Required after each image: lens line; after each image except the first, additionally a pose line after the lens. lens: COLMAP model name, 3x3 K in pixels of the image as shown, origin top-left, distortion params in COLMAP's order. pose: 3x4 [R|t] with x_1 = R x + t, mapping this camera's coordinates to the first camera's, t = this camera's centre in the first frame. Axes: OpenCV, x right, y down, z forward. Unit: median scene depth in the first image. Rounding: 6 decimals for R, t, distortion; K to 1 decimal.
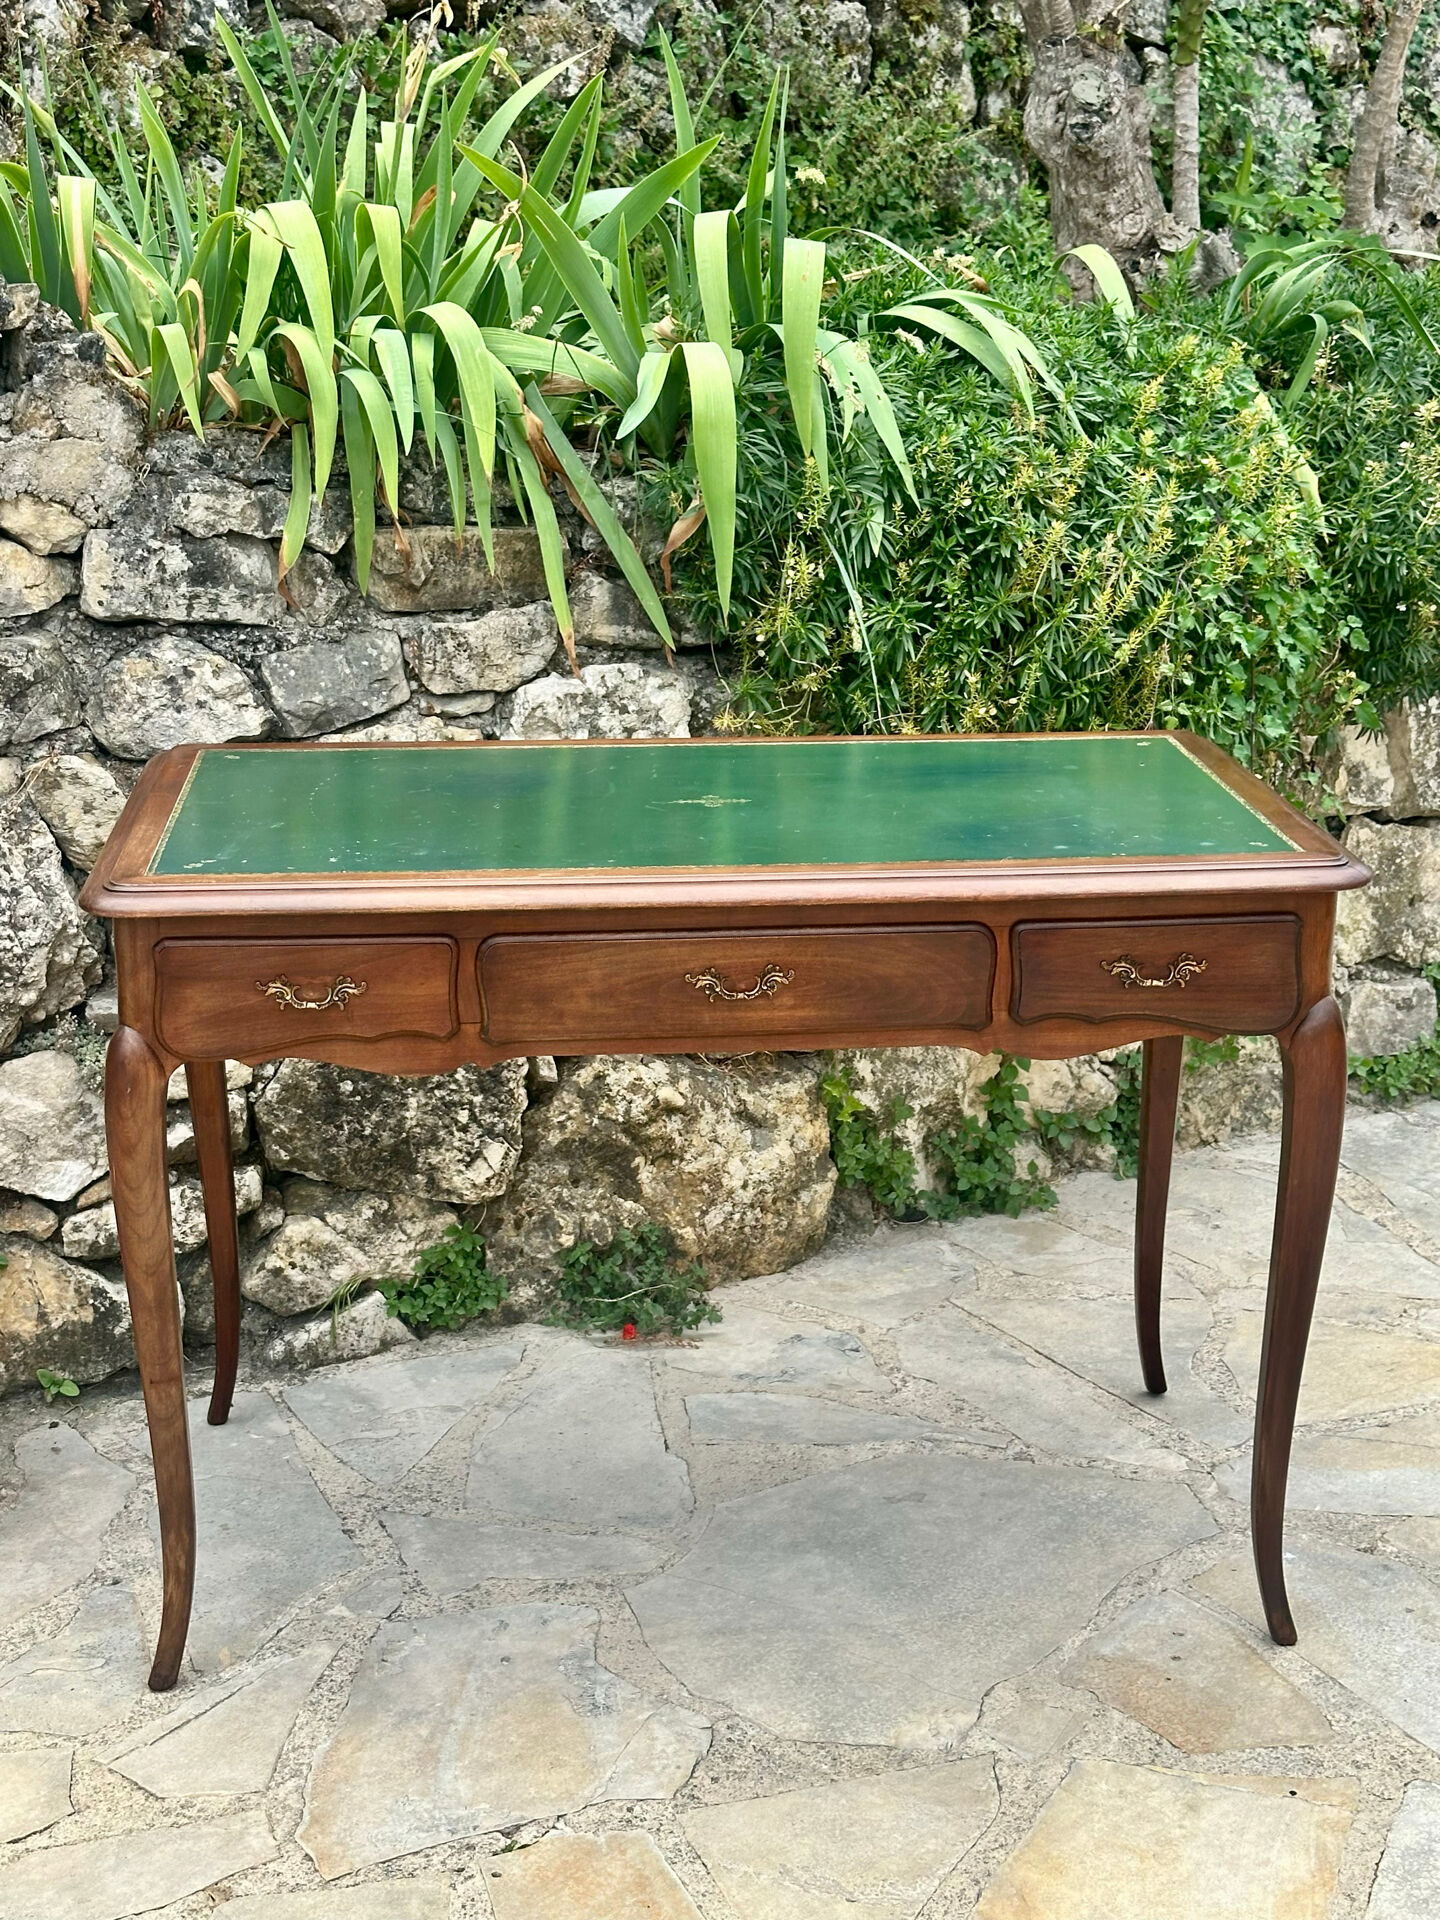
lens RADIAL K [[2821.7, 0, 710.5], [0, 2821.7, 954.2], [0, 0, 1]] dist [0.071989, 0.000000]
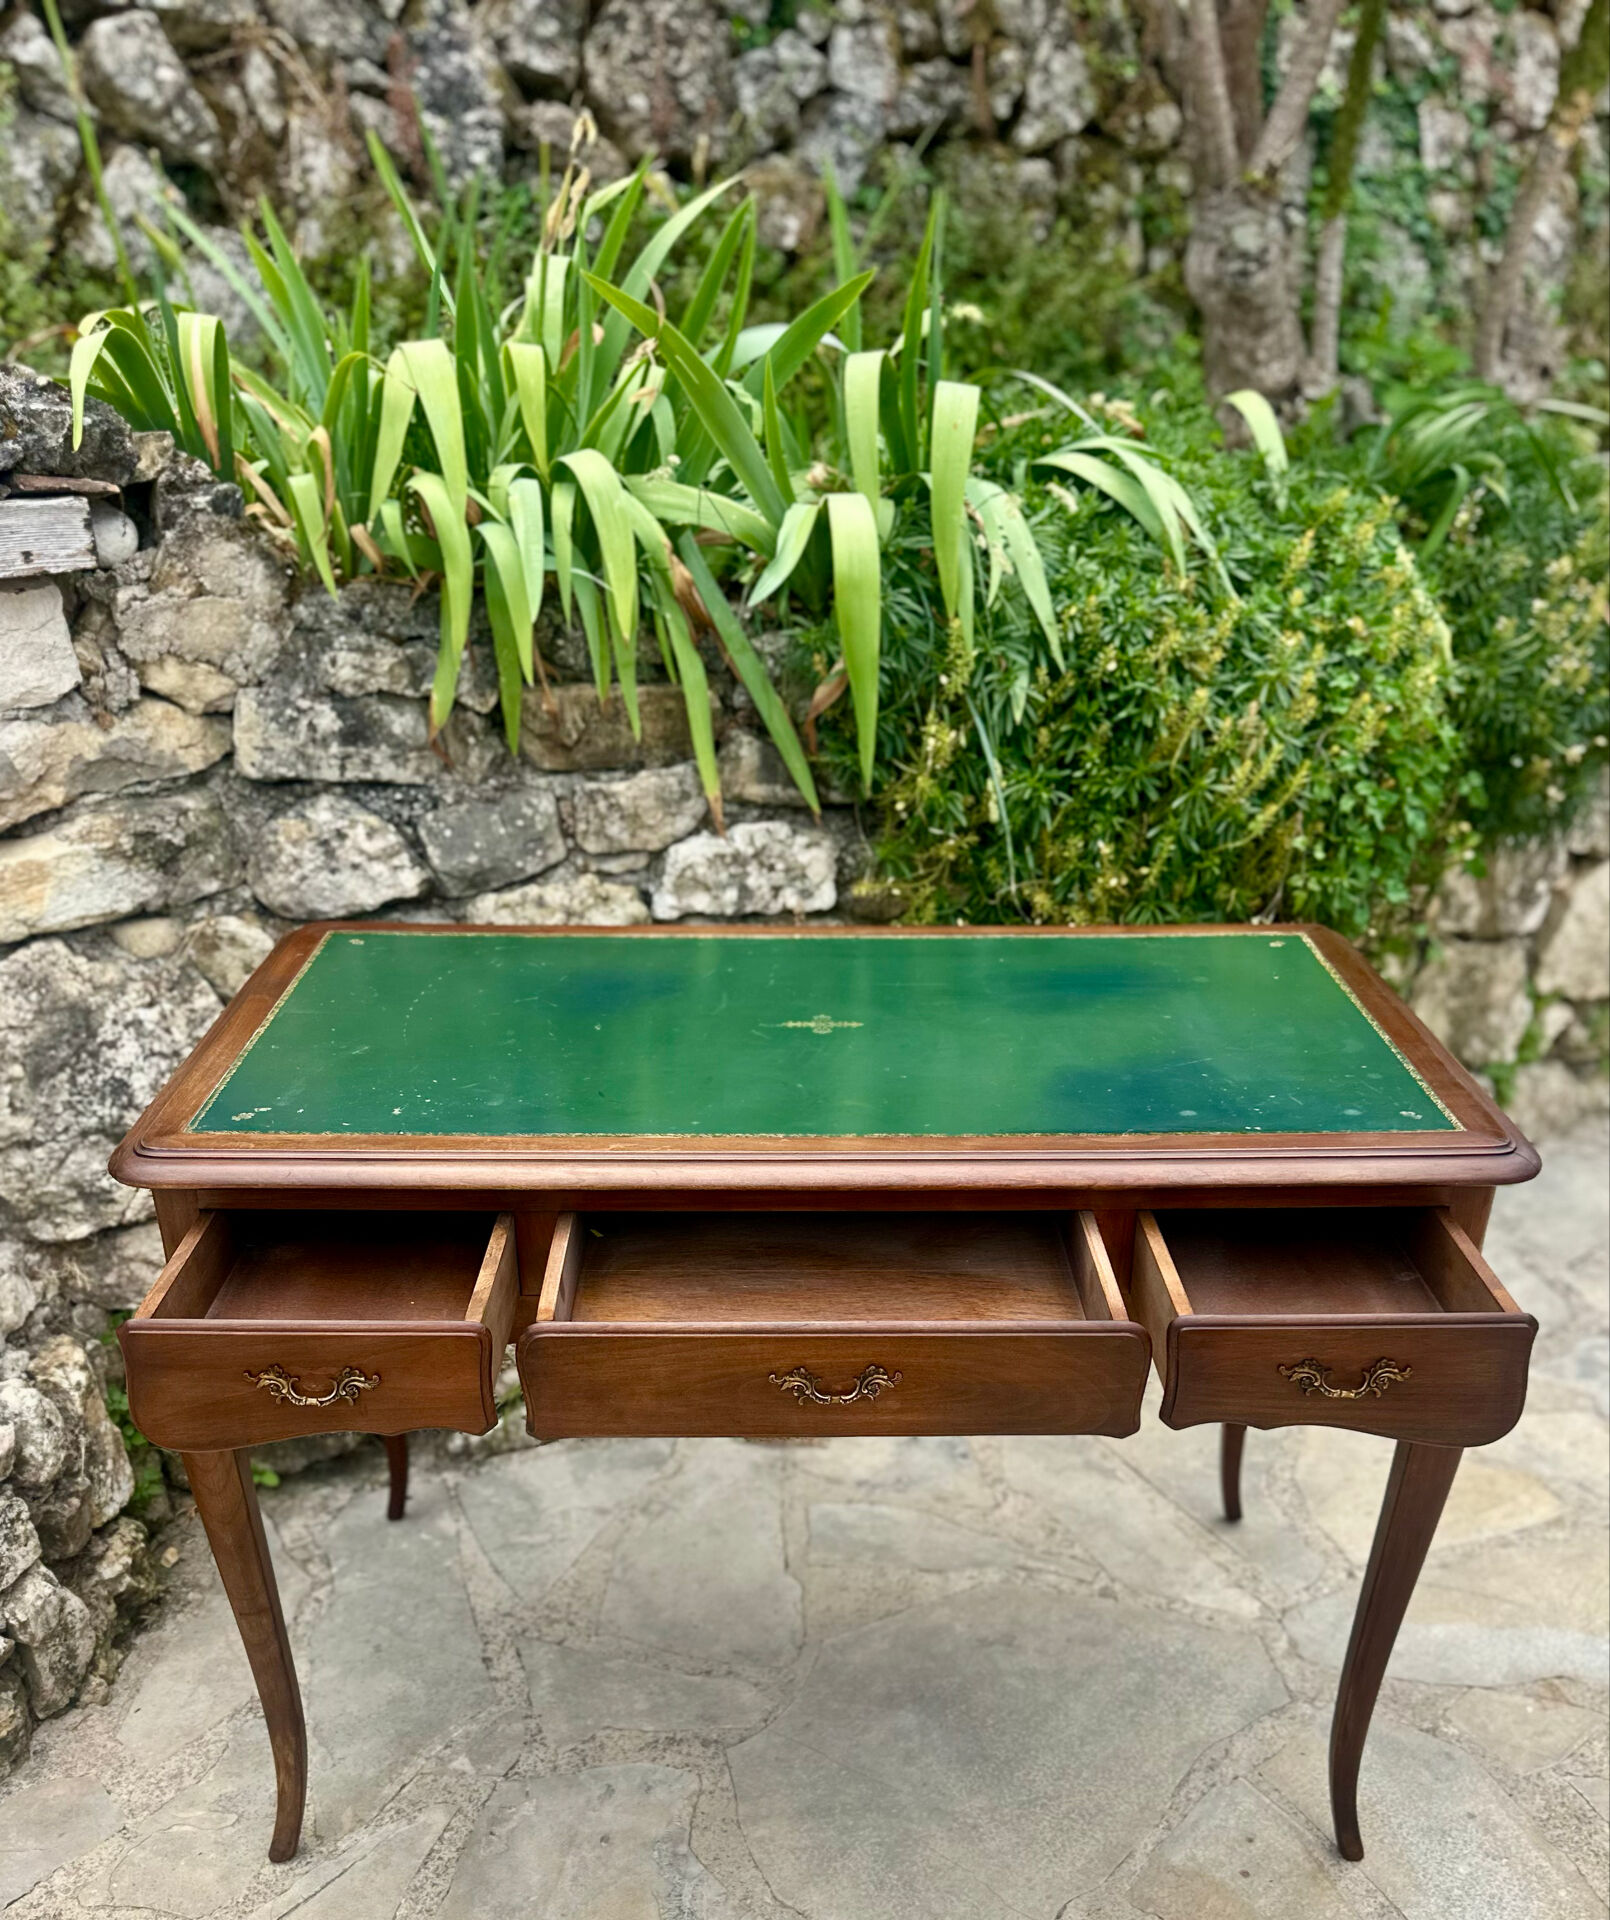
lens RADIAL K [[1776.5, 0, 805.2], [0, 1776.5, 1297.4], [0, 0, 1]] dist [0.006337, 0.000000]
pose [[0.997416, 0.036981, -0.061588, 0.029429], [-0.022209, 0.974059, 0.225204, -0.081797], [0.068319, -0.223254, 0.972363, 0.330334]]
